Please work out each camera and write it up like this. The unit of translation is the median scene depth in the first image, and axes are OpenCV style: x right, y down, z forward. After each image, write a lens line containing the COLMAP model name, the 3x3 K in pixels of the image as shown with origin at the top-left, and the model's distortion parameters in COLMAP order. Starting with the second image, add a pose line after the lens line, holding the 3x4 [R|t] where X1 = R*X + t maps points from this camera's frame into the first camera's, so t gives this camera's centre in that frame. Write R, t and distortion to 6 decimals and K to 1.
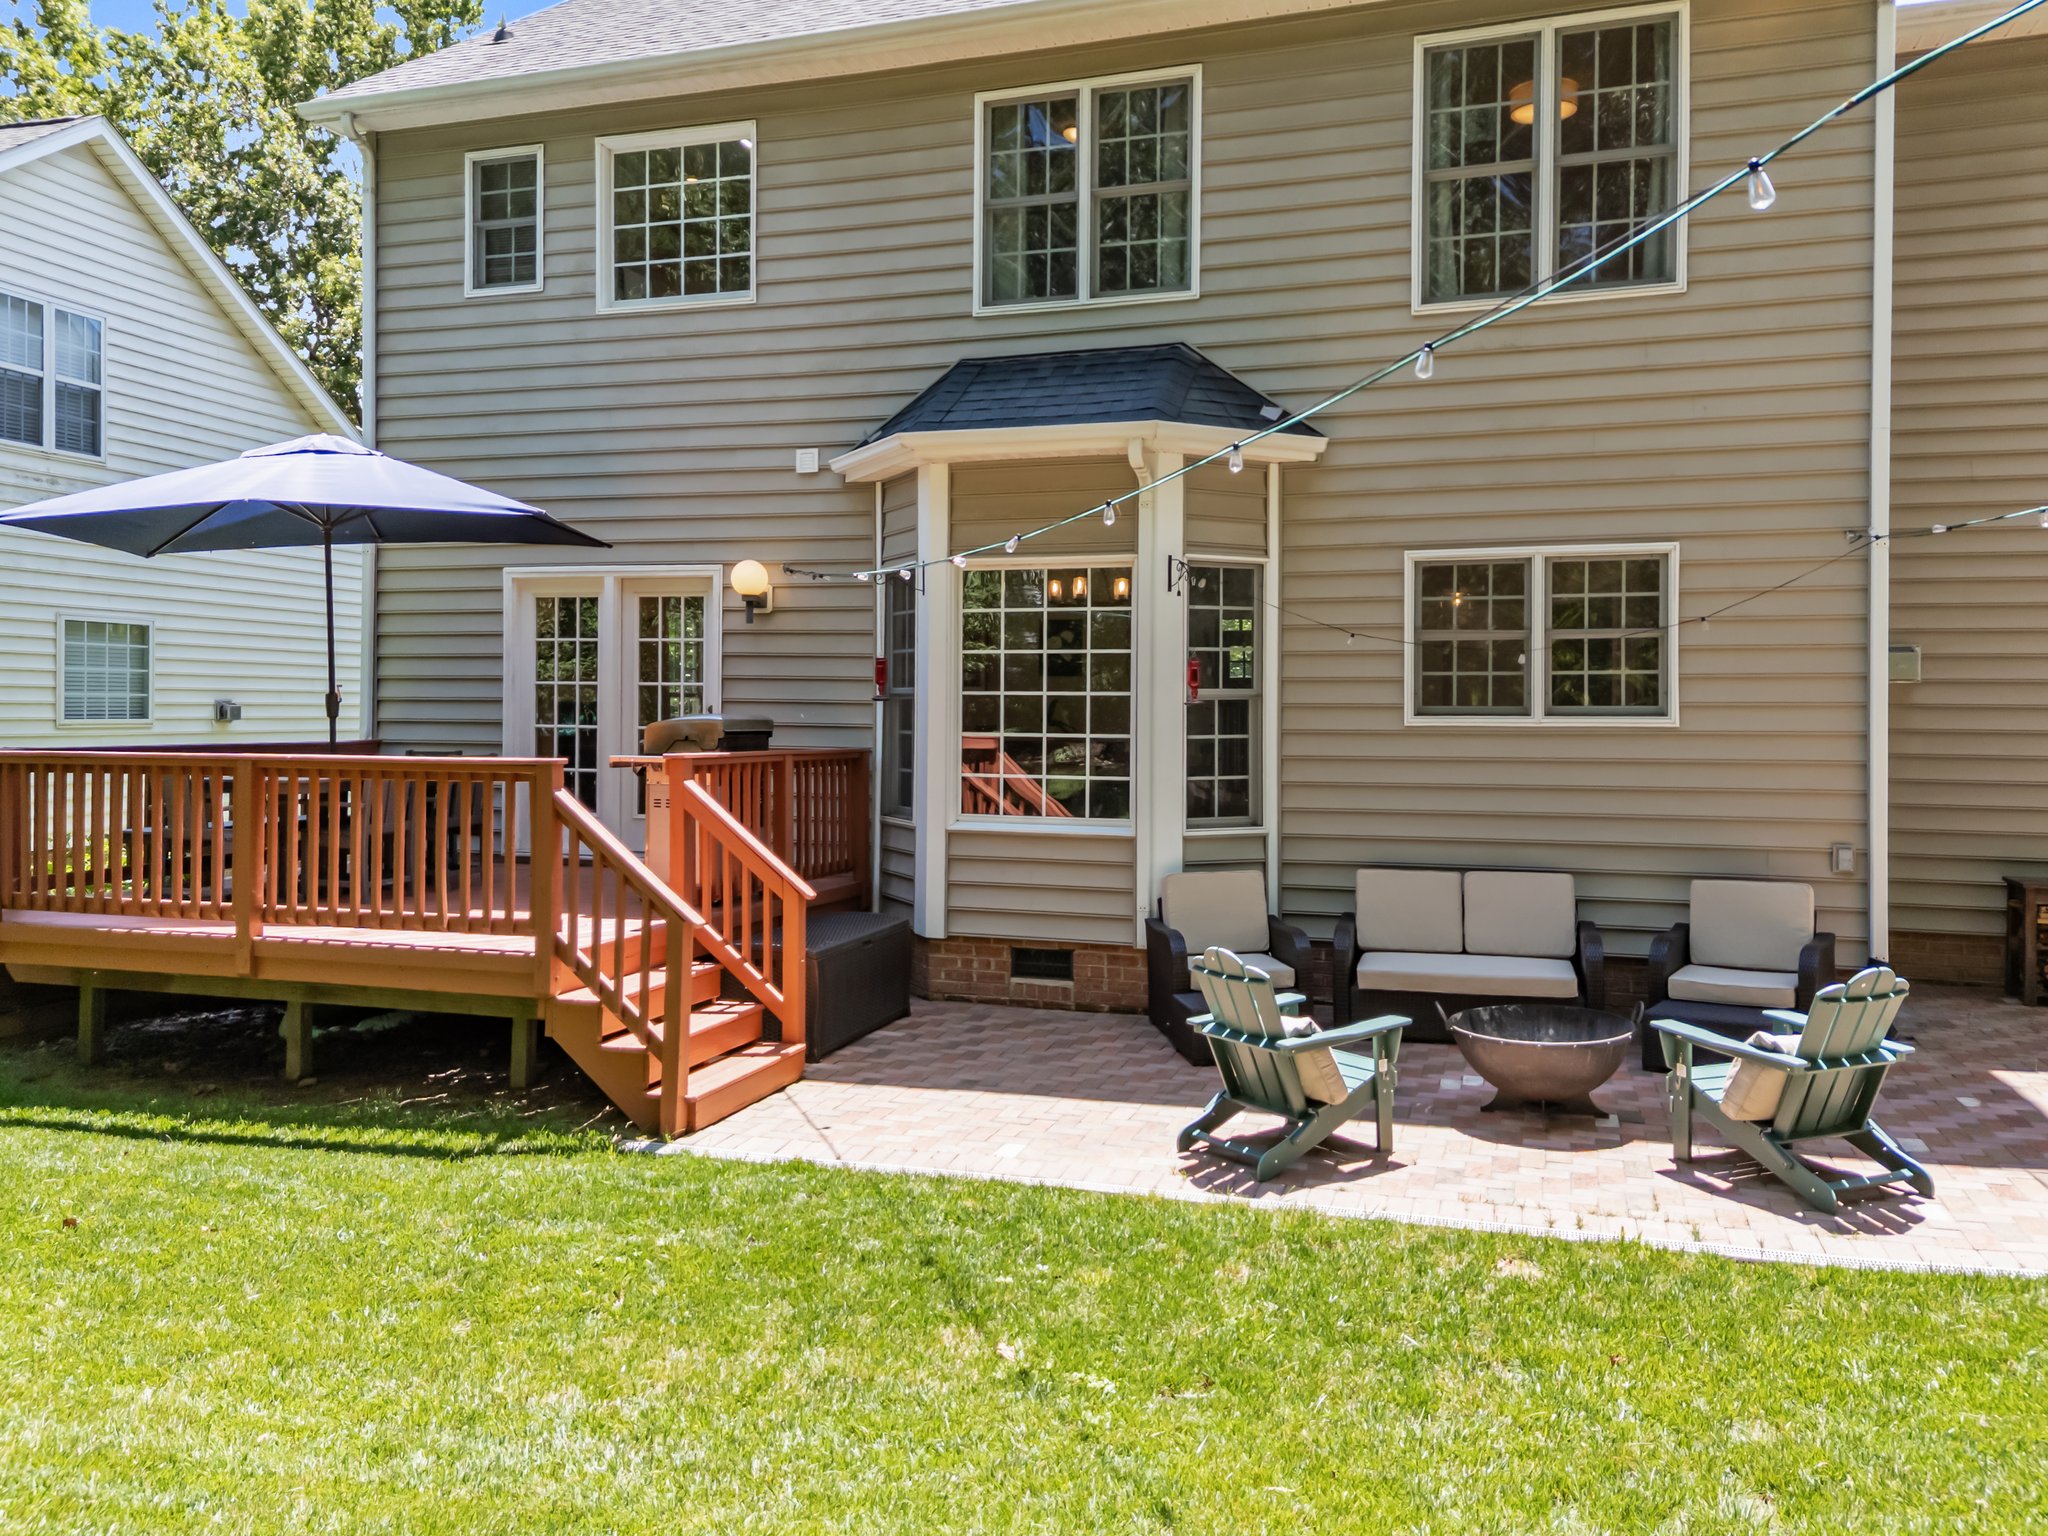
lens RADIAL K [[1489.0, 0, 1033.7], [0, 1489.0, 758.1], [0, 0, 1]] dist [0.099877, -0.108050]
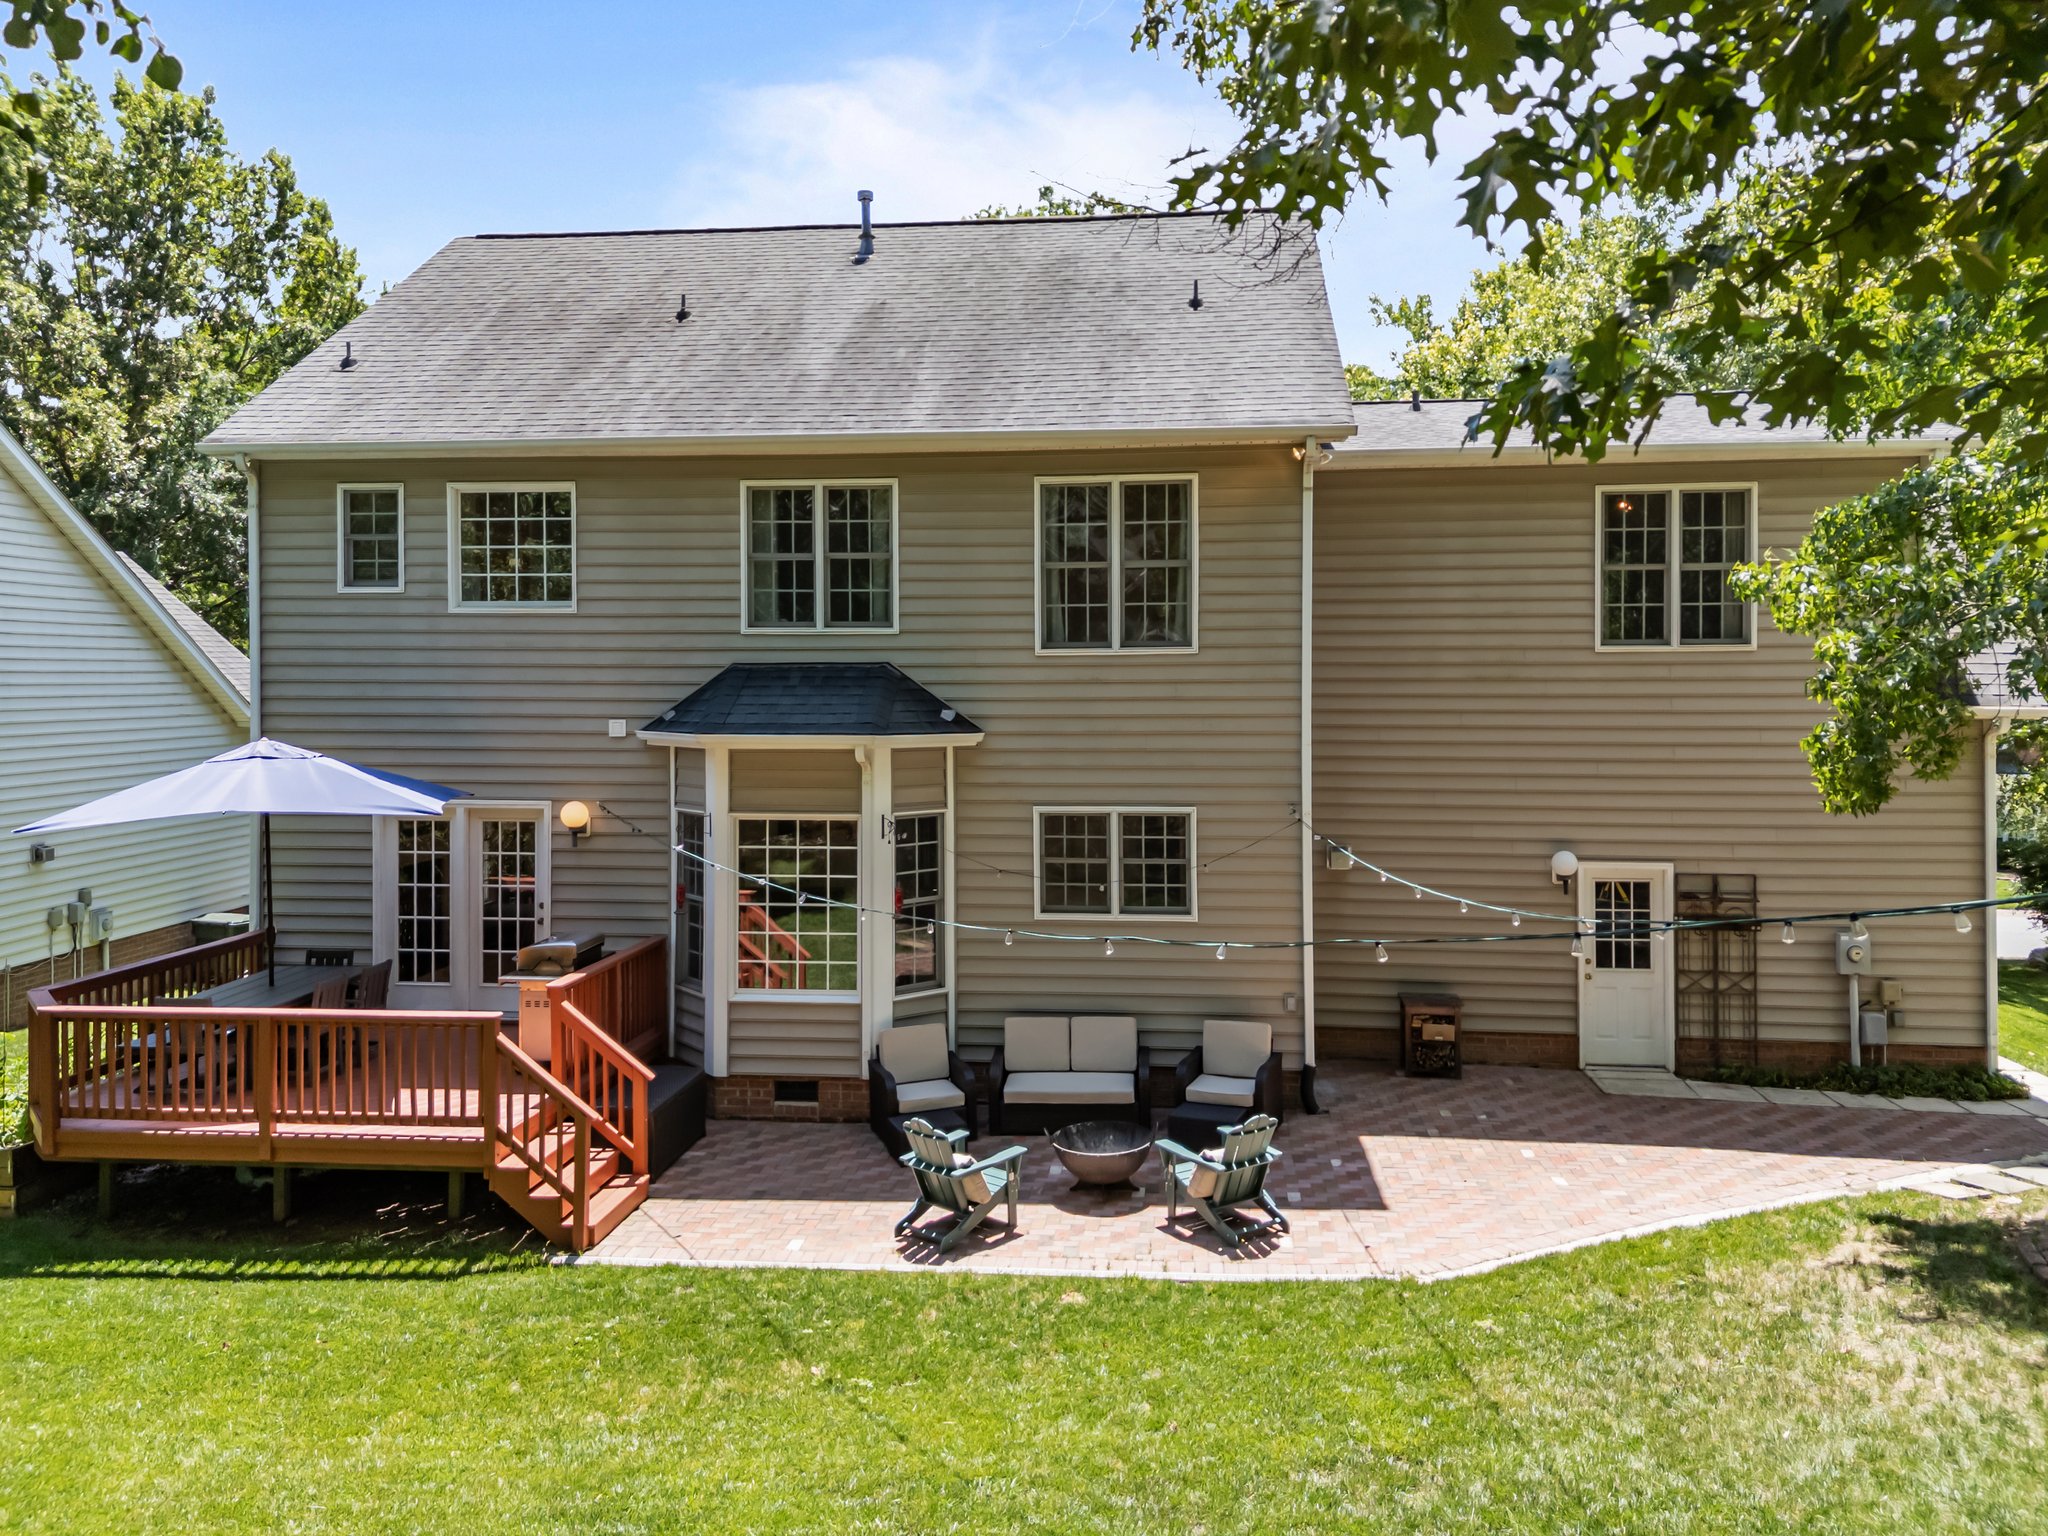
lens RADIAL K [[1384.6, 0, 1024.0], [0, 1384.6, 768.0], [0, 0, 1]] dist [0.094389, -0.078852]
pose [[0.978090, -0.006957, 0.208065, -0.080118], [0.006709, 0.999976, 0.001899, -0.249868], [-0.208073, -0.000462, 0.978113, -0.539797]]
